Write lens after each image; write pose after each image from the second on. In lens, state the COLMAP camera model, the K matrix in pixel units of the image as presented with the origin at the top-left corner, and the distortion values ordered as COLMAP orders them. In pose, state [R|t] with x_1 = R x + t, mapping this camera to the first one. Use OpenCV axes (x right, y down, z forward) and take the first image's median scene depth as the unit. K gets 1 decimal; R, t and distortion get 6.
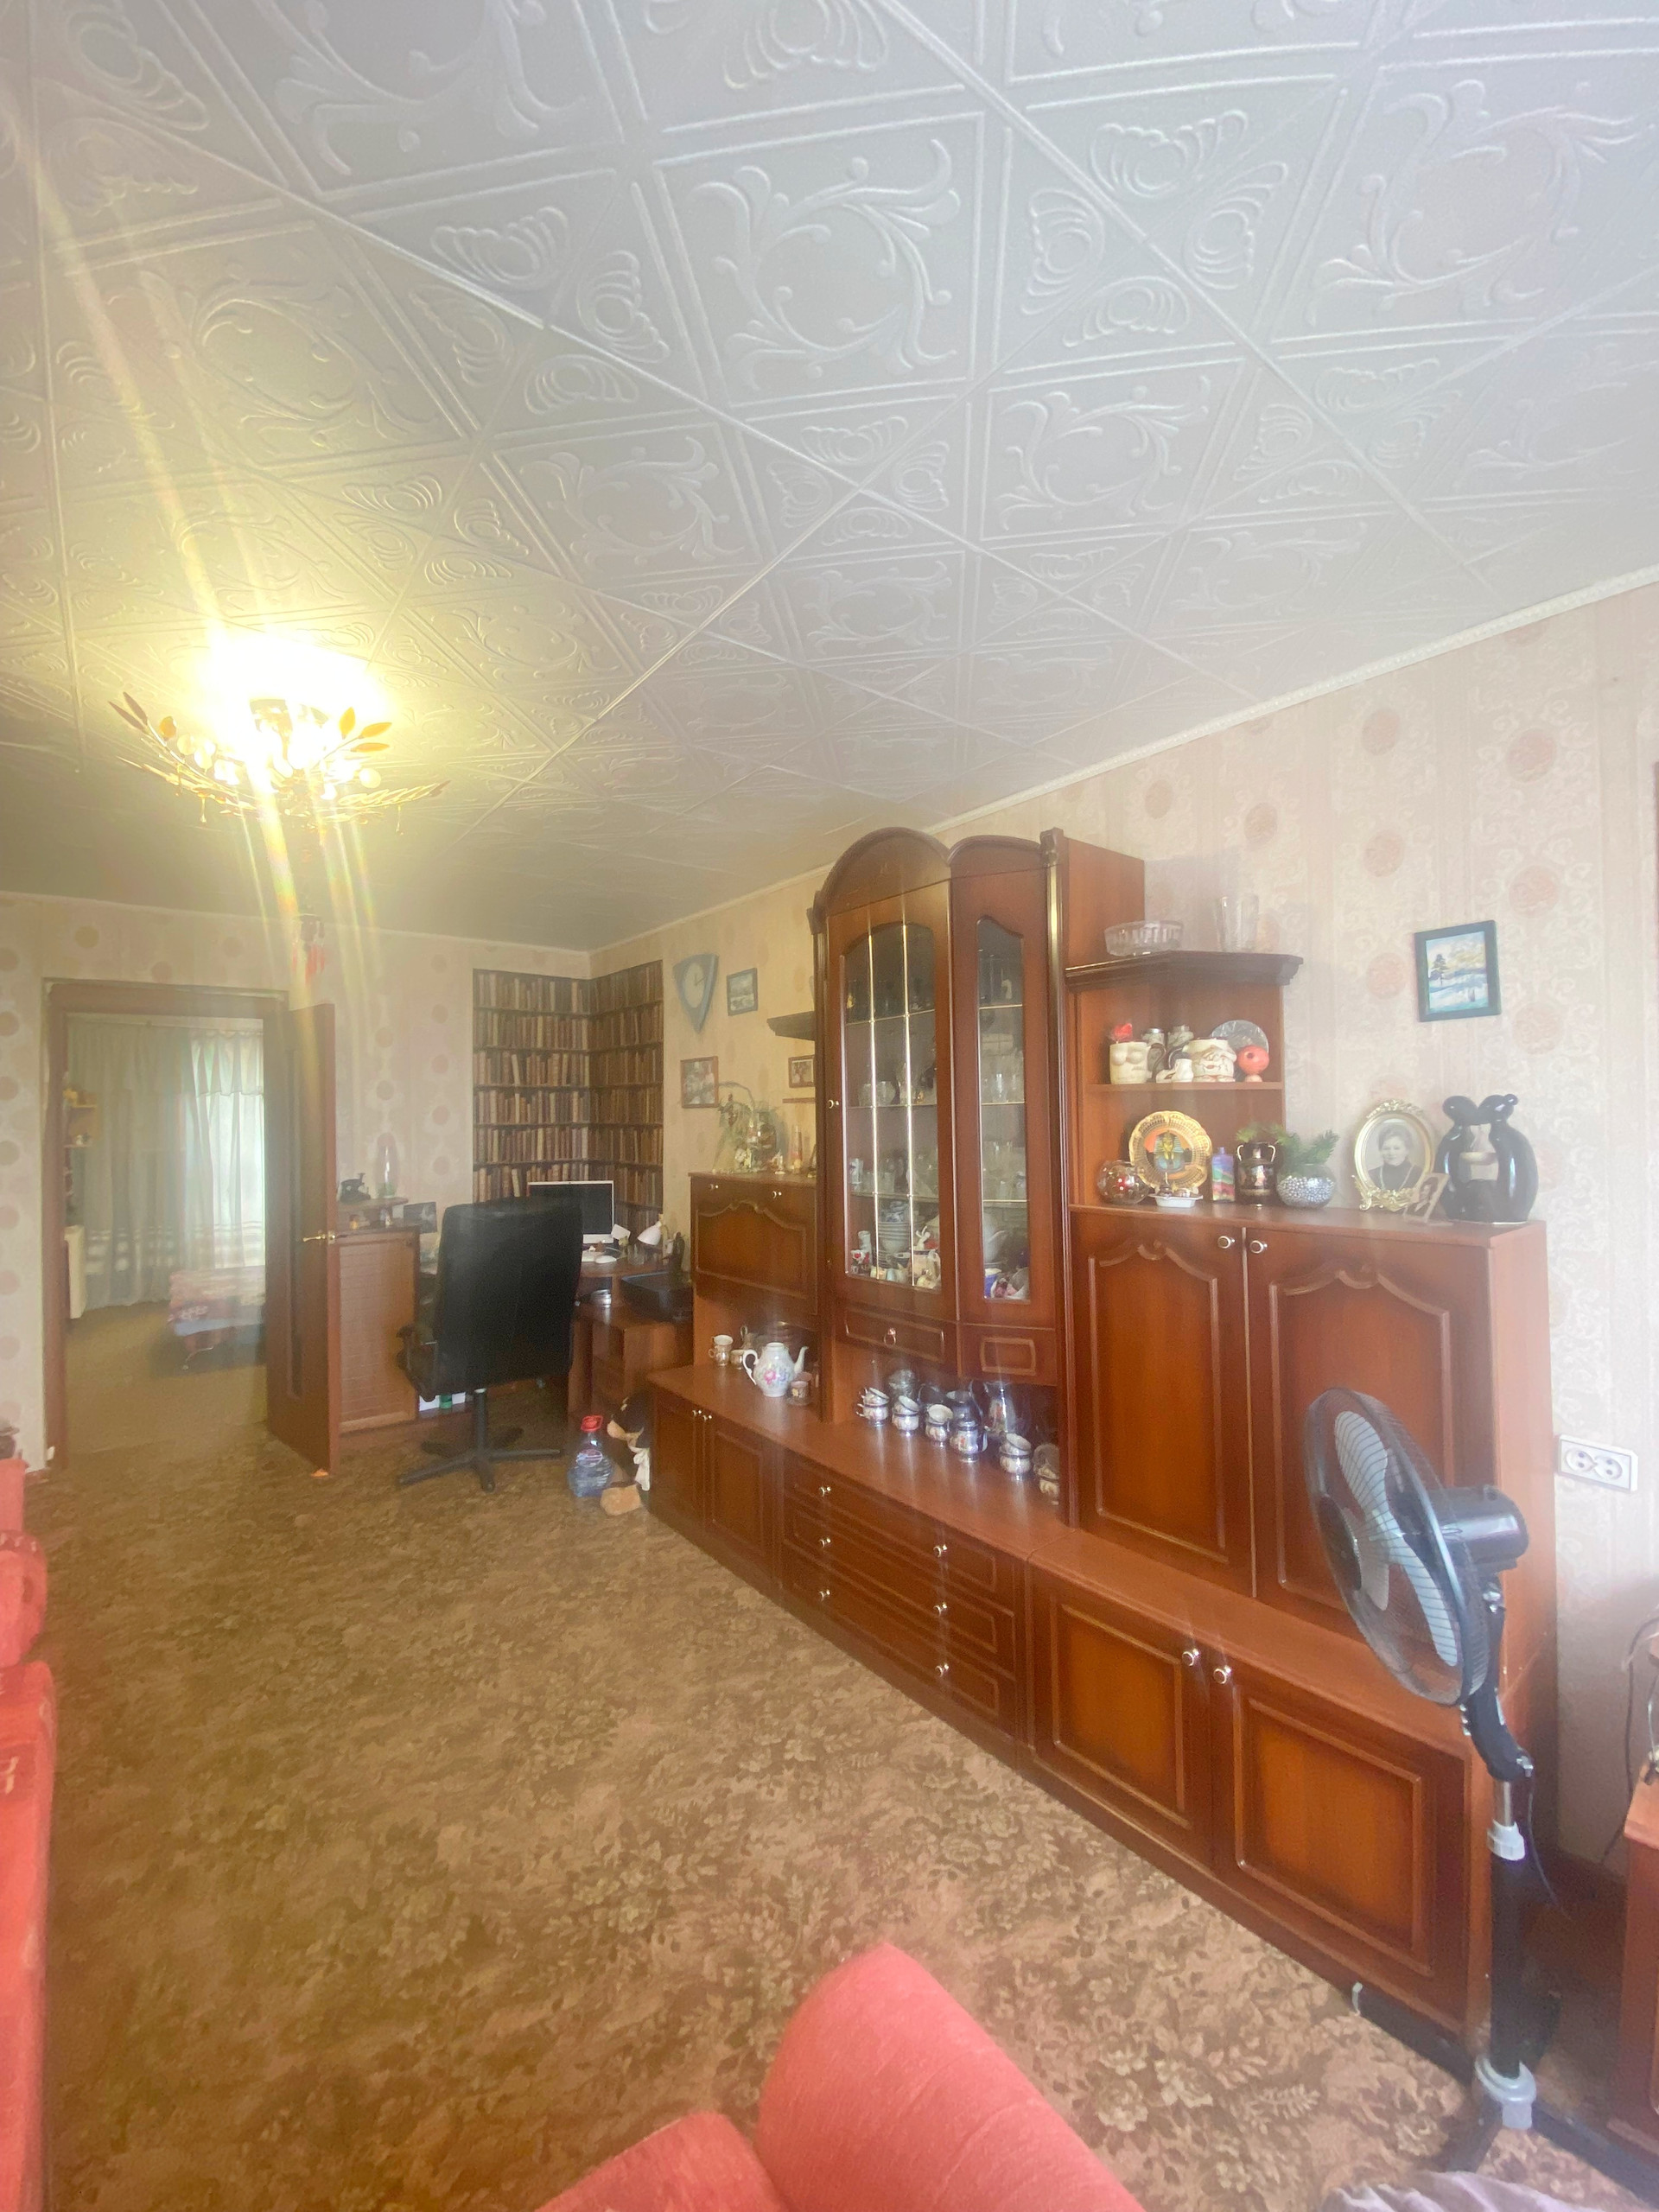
lens RADIAL K [[909.6, 0, 832.5], [0, 909.6, 1117.1], [0, 0, 1]] dist [-0.008263, -0.007332]
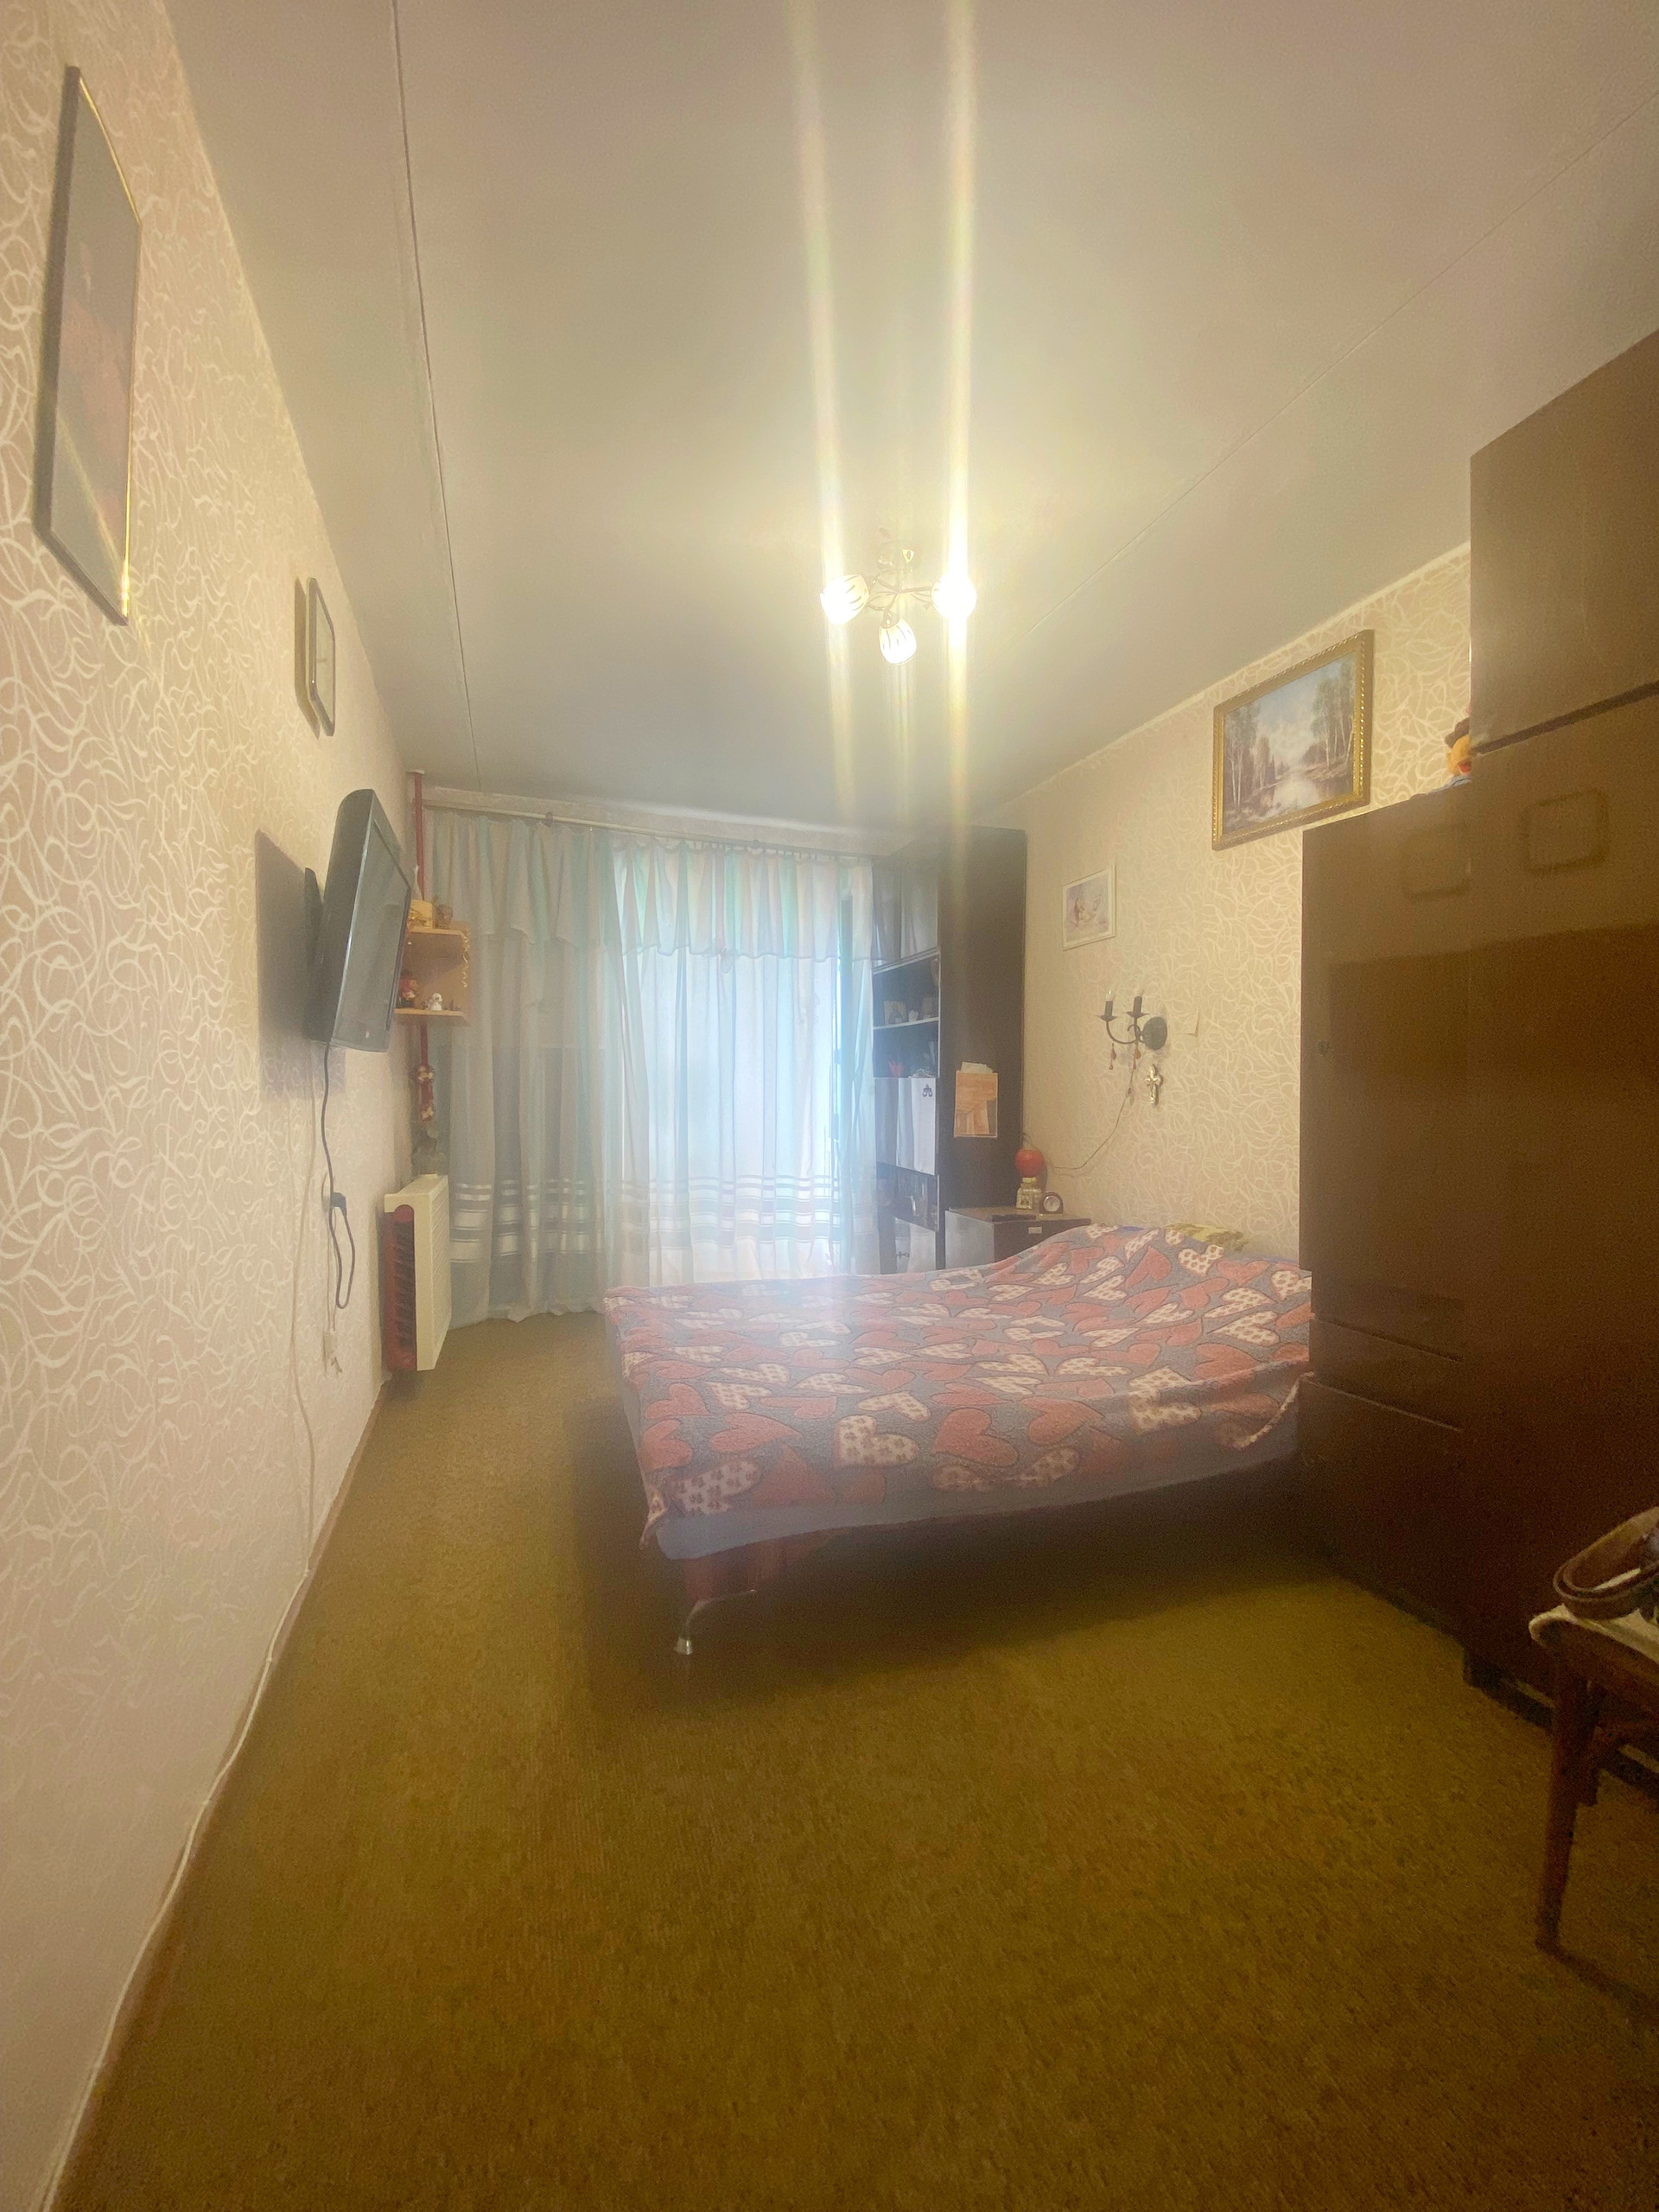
lens RADIAL K [[888.7, 0, 827.5], [0, 888.7, 1098.7], [0, 0, 1]] dist [-0.000365, -0.000005]
pose [[0.949544, 0.020655, -0.312953, -0.427522], [-0.013544, 0.999599, 0.024880, 0.055997], [0.313342, -0.019386, 0.949443, 0.538536]]
